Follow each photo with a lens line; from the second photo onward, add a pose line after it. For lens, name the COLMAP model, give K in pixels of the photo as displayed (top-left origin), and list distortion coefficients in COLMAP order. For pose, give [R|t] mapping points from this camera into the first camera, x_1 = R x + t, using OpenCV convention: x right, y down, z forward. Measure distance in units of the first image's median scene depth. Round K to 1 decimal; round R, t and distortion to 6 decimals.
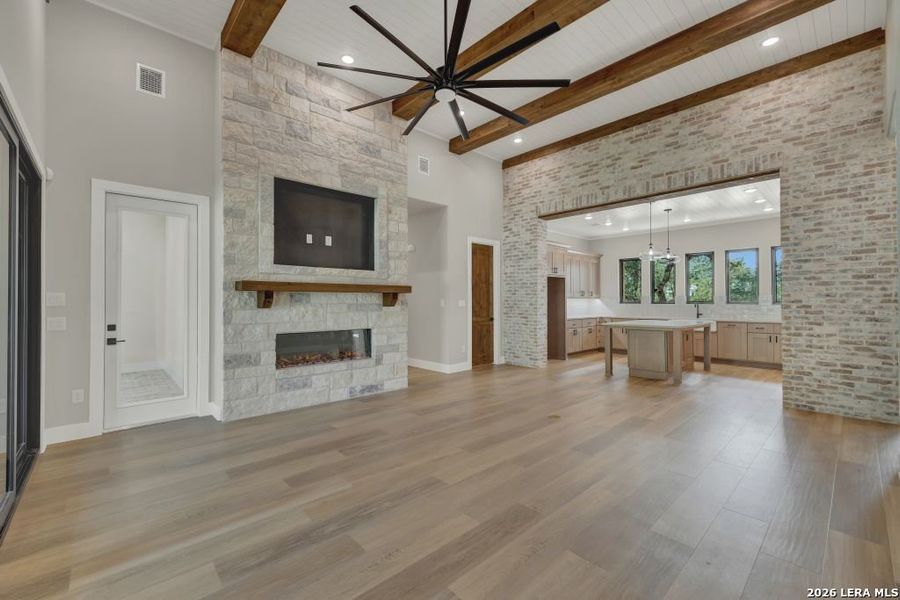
lens RADIAL K [[377.1, 0, 450.0], [0, 377.1, 300.0], [0, 0, 1]] dist [-0.000143, -0.000028]
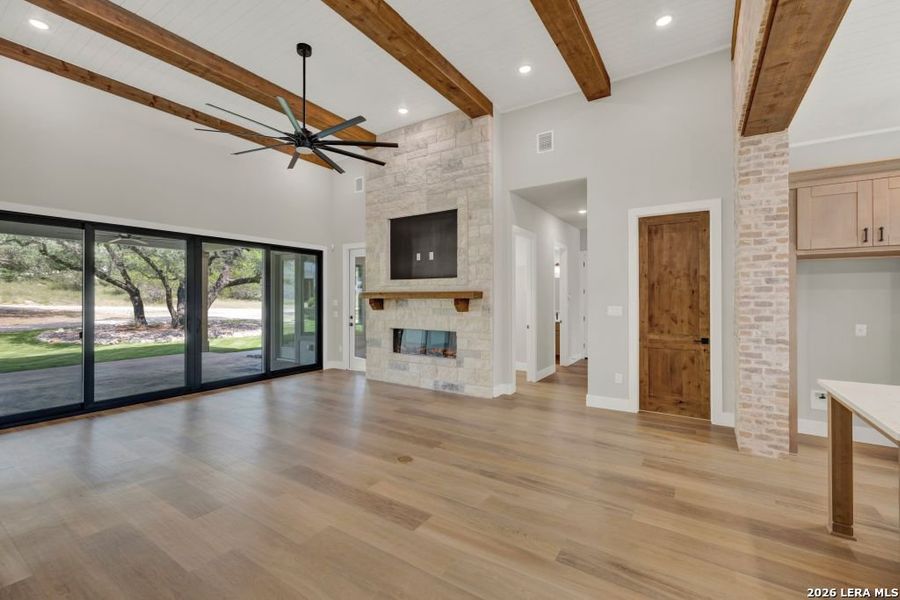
lens RADIAL K [[389.4, 0, 436.3], [0, 389.4, 299.8], [0, 0, 1]] dist [-0.000336, -0.000165]
pose [[0.227054, 0.006361, -0.973861, 0.884563], [0.004311, 0.999962, 0.007537, -0.024596], [0.973873, -0.005910, 0.227018, 0.718733]]
